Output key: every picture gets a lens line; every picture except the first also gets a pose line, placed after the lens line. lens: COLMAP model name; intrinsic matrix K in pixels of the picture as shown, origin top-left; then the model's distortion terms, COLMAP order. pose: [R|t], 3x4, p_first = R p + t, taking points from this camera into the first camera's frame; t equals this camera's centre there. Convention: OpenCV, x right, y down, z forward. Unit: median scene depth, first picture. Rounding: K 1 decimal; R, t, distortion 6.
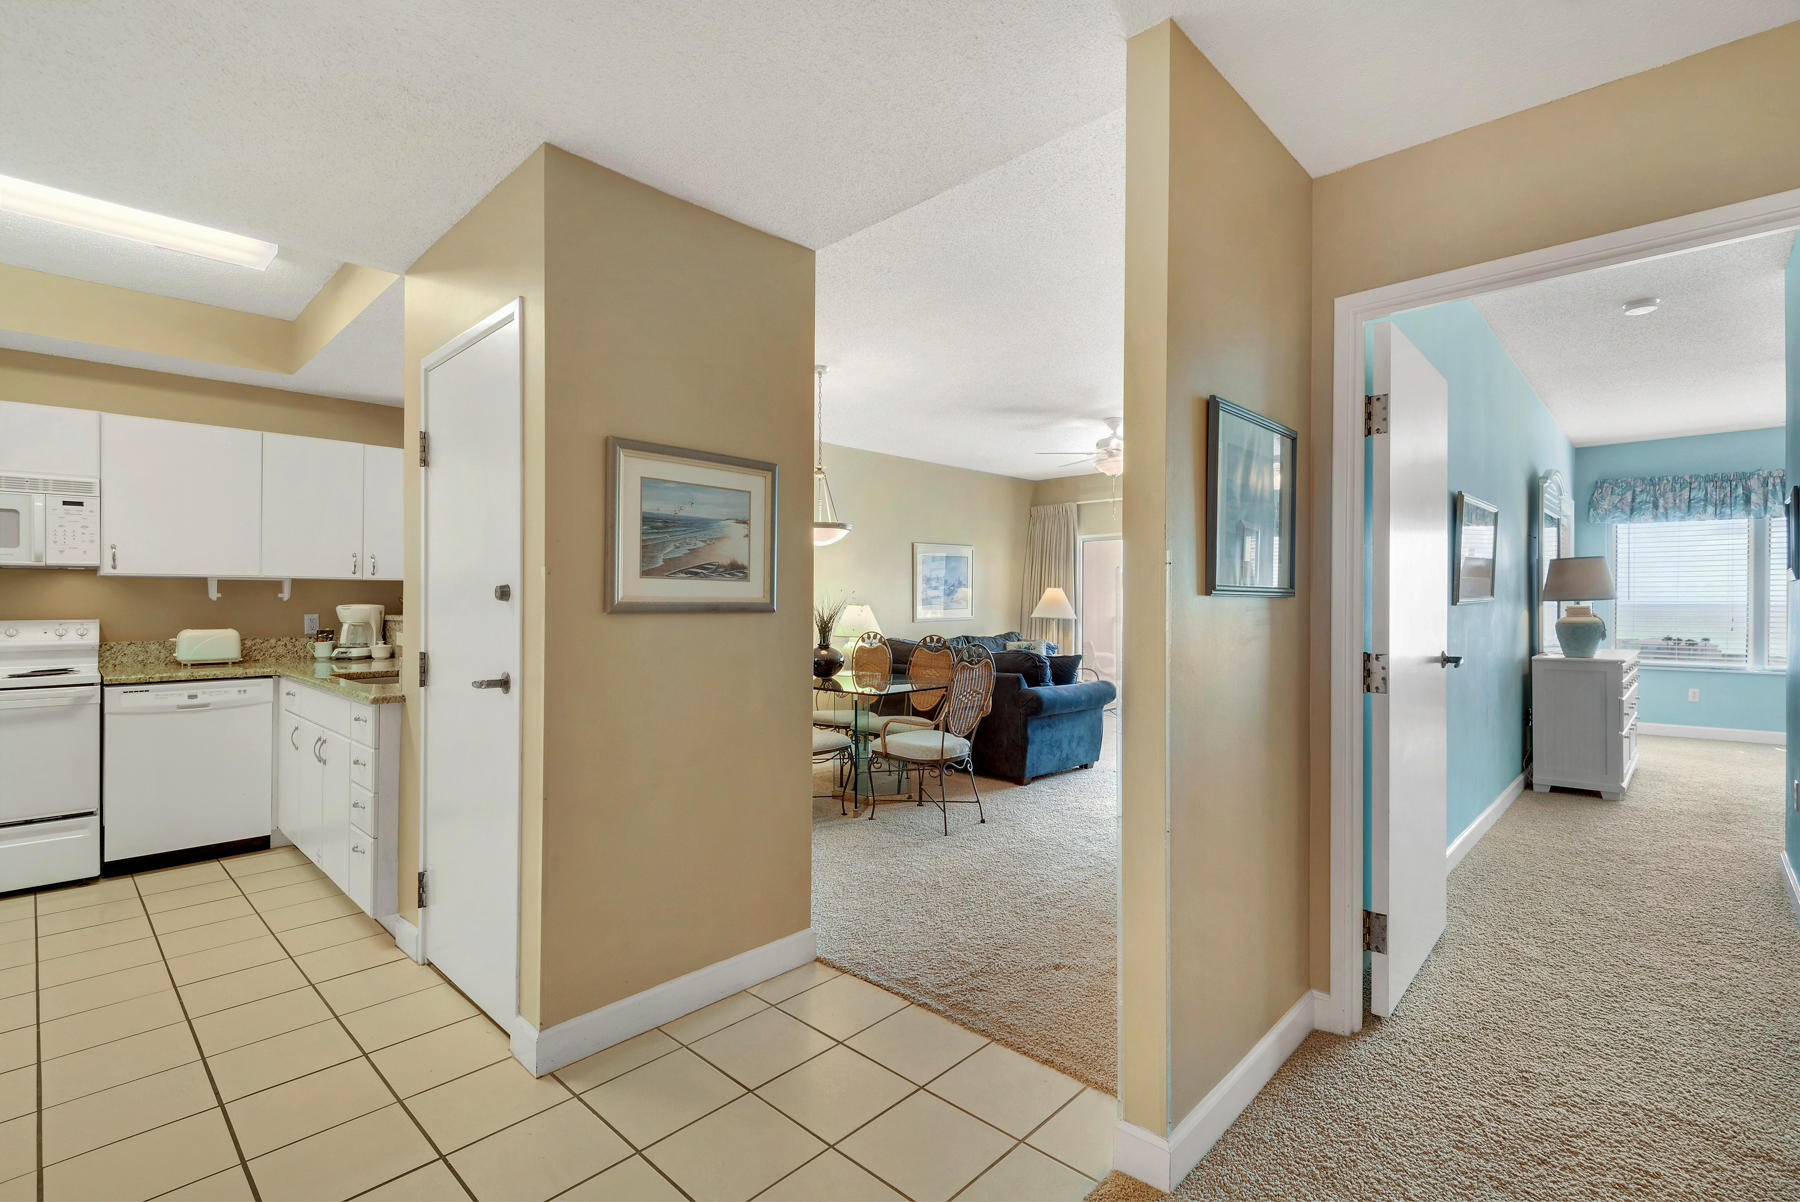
lens RADIAL K [[808.9, 0, 900.0], [0, 808.9, 601.0], [0, 0, 1]] dist [-0.016173, -0.000927]
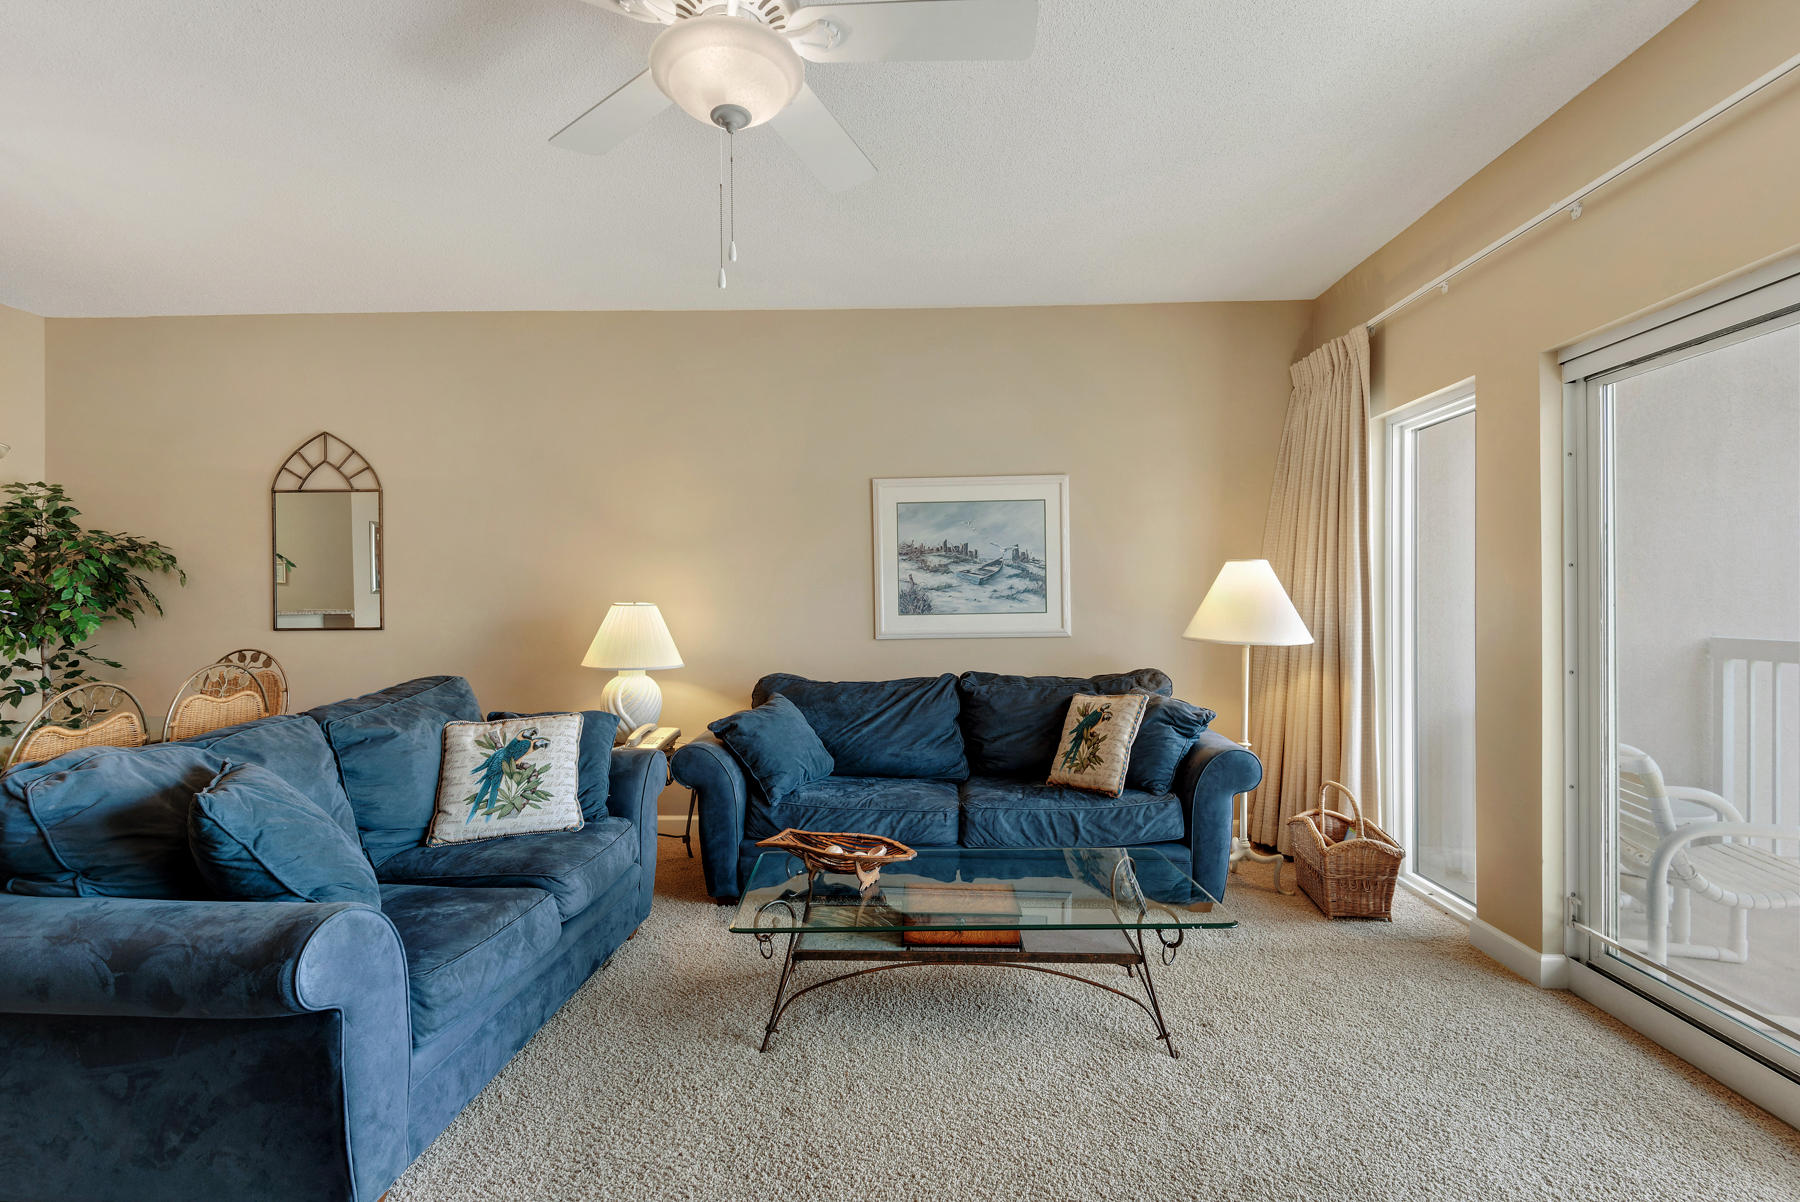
lens RADIAL K [[800.1, 0, 898.9], [0, 800.1, 605.6], [0, 0, 1]] dist [-0.001015, -0.000802]
pose [[0.651183, 0.003067, -0.758914, 0.842372], [0.001683, 0.999984, 0.005485, 0.005478], [0.758919, -0.004849, 0.651167, 1.483360]]
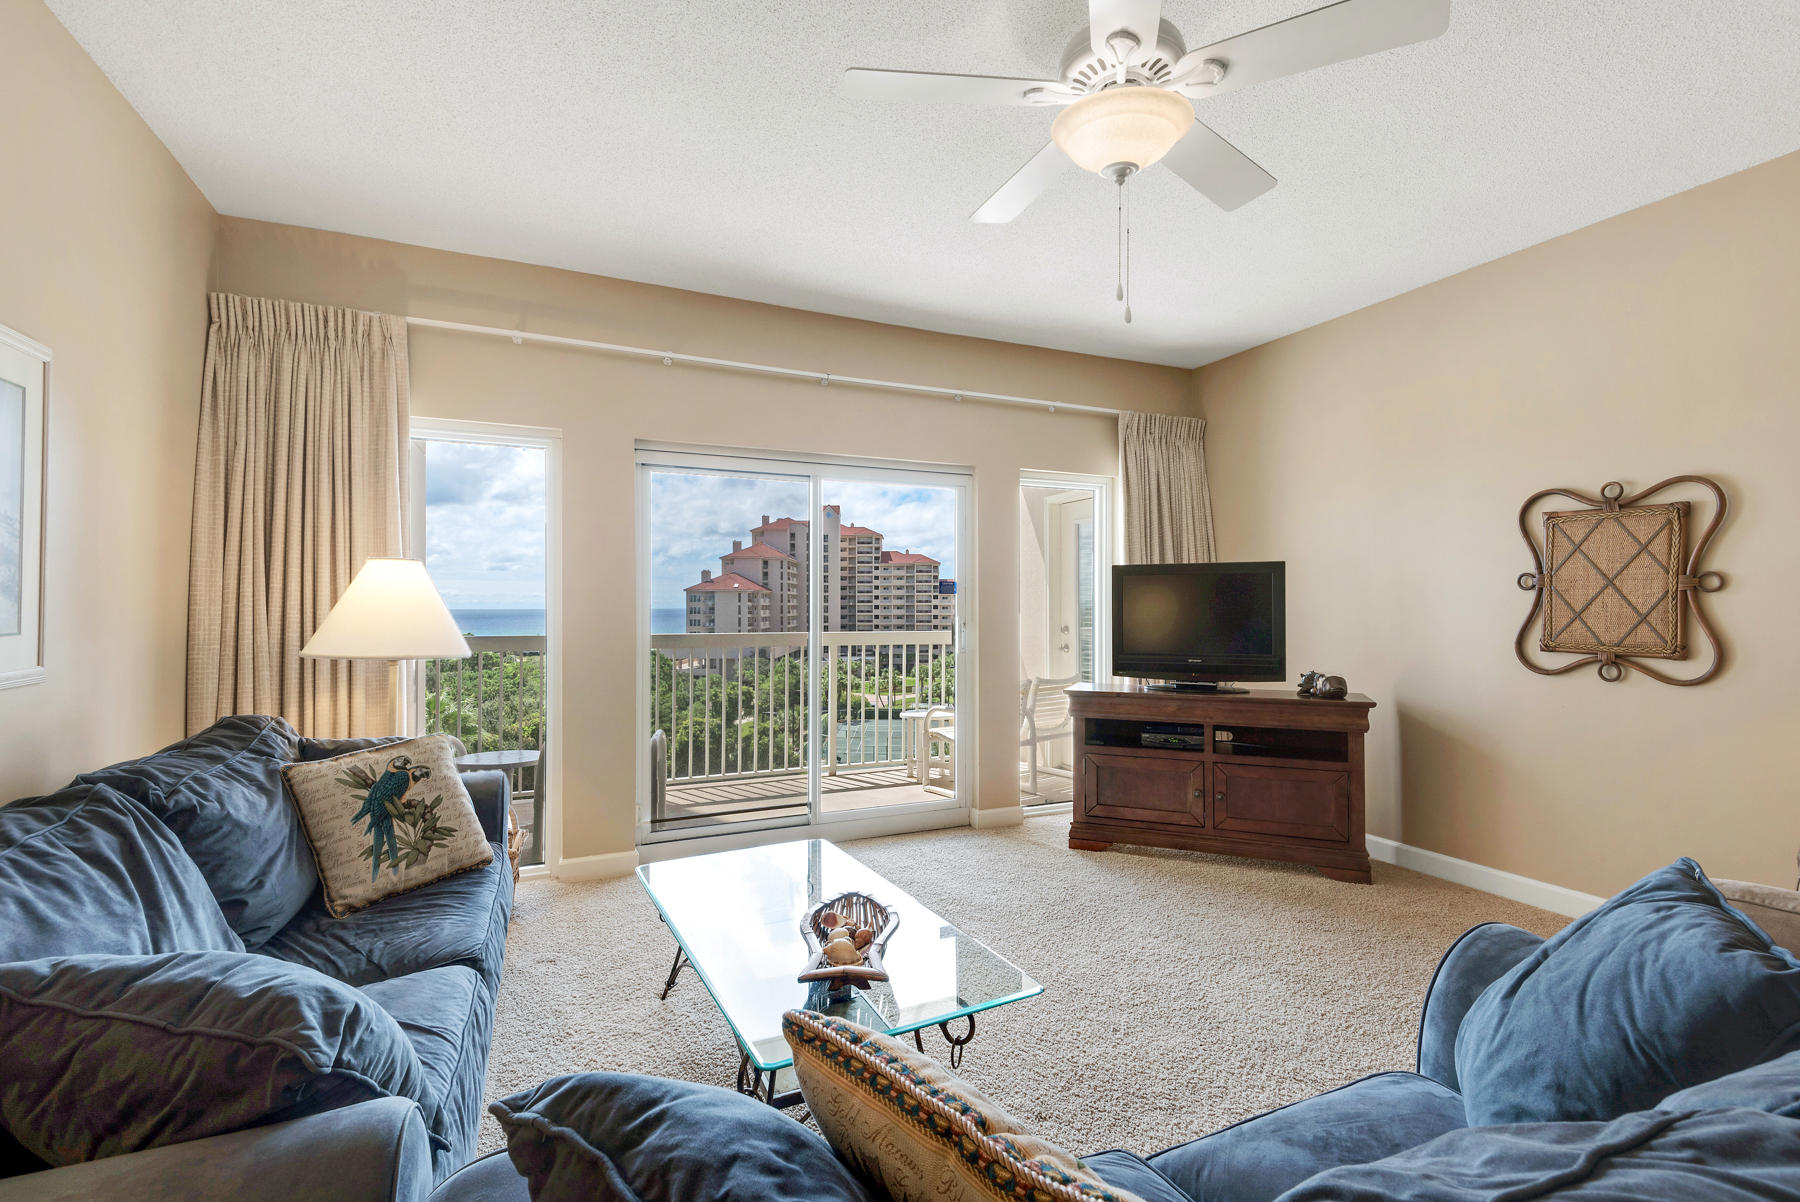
lens RADIAL K [[800.1, 0, 898.9], [0, 800.1, 605.6], [0, 0, 1]] dist [-0.001015, -0.000802]
pose [[0.363639, 0.009803, 0.931489, -0.047840], [-0.000543, 0.999947, -0.010311, 0.009291], [-0.931540, 0.003243, 0.363625, 1.609913]]
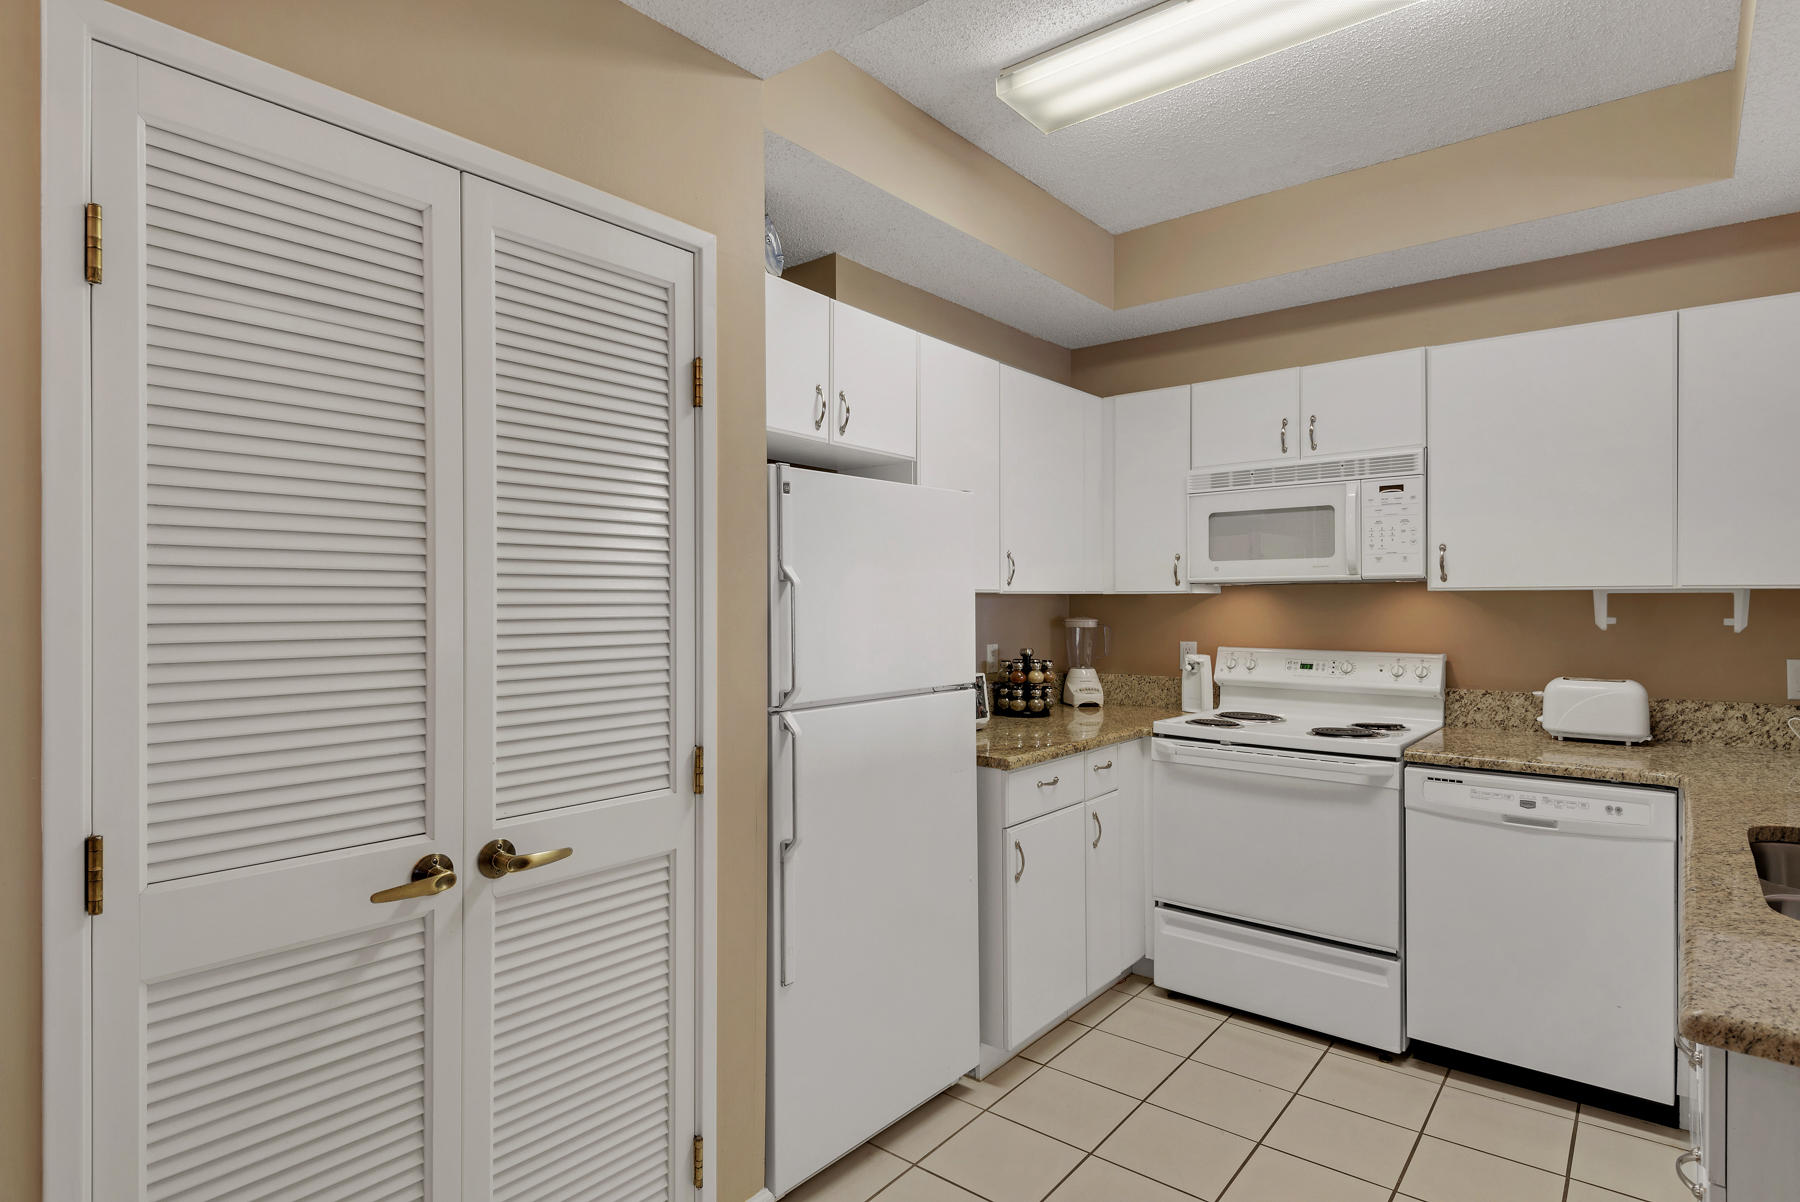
lens RADIAL K [[952.4, 0, 949.3], [0, 952.4, 593.8], [0, 0, 1]] dist [0.015994, -0.001169]
pose [[0.101530, -0.005337, -0.994818, -0.232290], [0.001362, 0.999985, -0.005226, -0.024956], [0.994832, -0.000824, 0.101536, 0.487038]]
